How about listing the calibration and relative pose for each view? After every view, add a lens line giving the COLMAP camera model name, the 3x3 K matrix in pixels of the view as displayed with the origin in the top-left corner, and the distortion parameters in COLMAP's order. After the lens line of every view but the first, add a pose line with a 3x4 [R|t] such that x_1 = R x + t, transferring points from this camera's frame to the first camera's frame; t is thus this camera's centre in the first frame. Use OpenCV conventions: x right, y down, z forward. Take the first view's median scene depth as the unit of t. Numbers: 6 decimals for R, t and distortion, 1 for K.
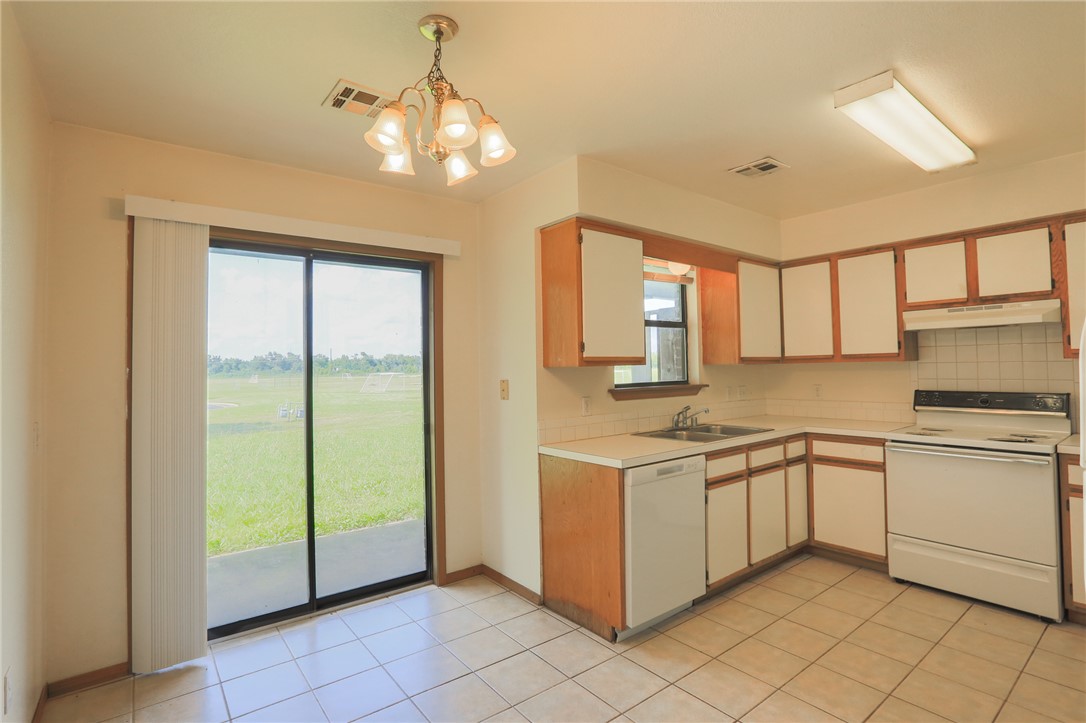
lens RADIAL K [[533.0, 0, 537.8], [0, 533.0, 349.5], [0, 0, 1]] dist [-0.026663, 0.010372]
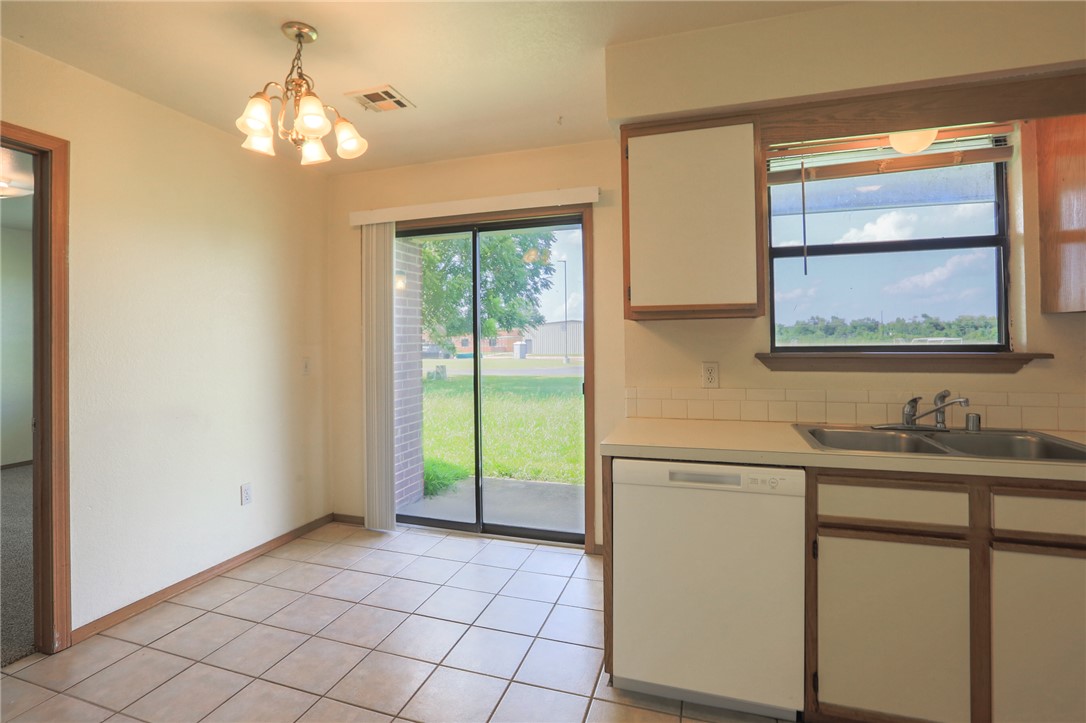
lens RADIAL K [[539.5, 0, 539.7], [0, 539.5, 329.7], [0, 0, 1]] dist [-0.005843, -0.000611]
pose [[0.554354, -0.004908, -0.832267, 0.557325], [0.028172, 0.999520, 0.012870, 0.028239], [0.831804, -0.030581, 0.554226, 0.393068]]
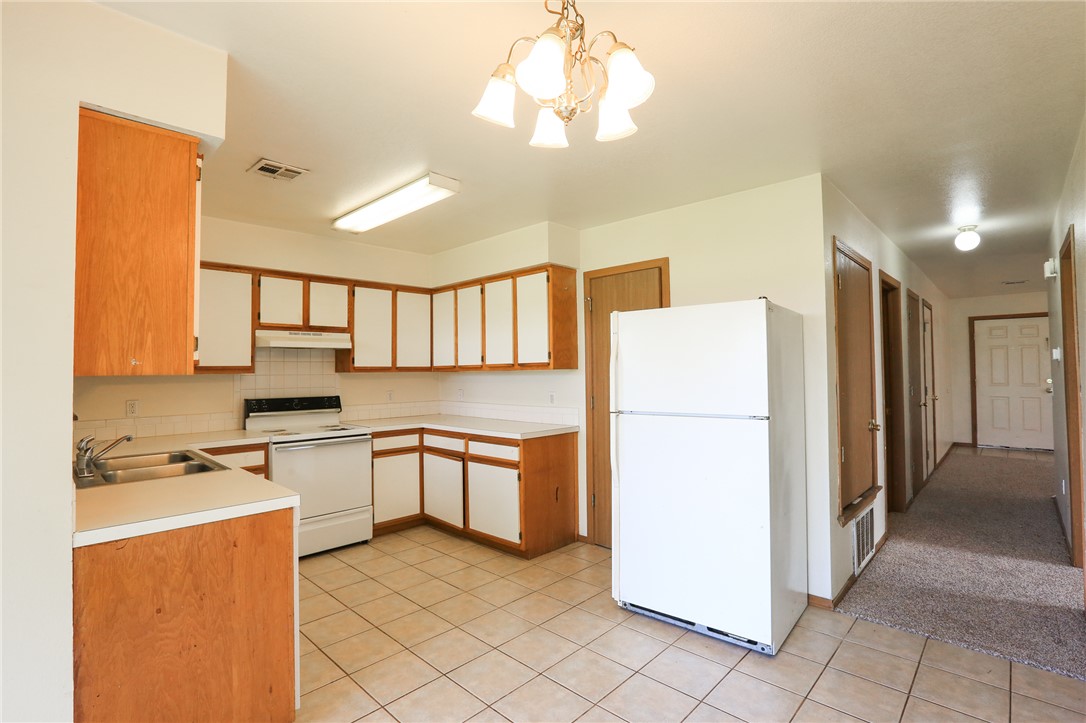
lens RADIAL K [[500.8, 0, 539.1], [0, 500.8, 361.8], [0, 0, 1]] dist [-0.001383, -0.000048]
pose [[-0.127180, 0.034239, 0.991289, -0.468726], [-0.022346, 0.999051, -0.037374, 0.024796], [-0.991628, -0.026905, -0.126294, 0.568052]]
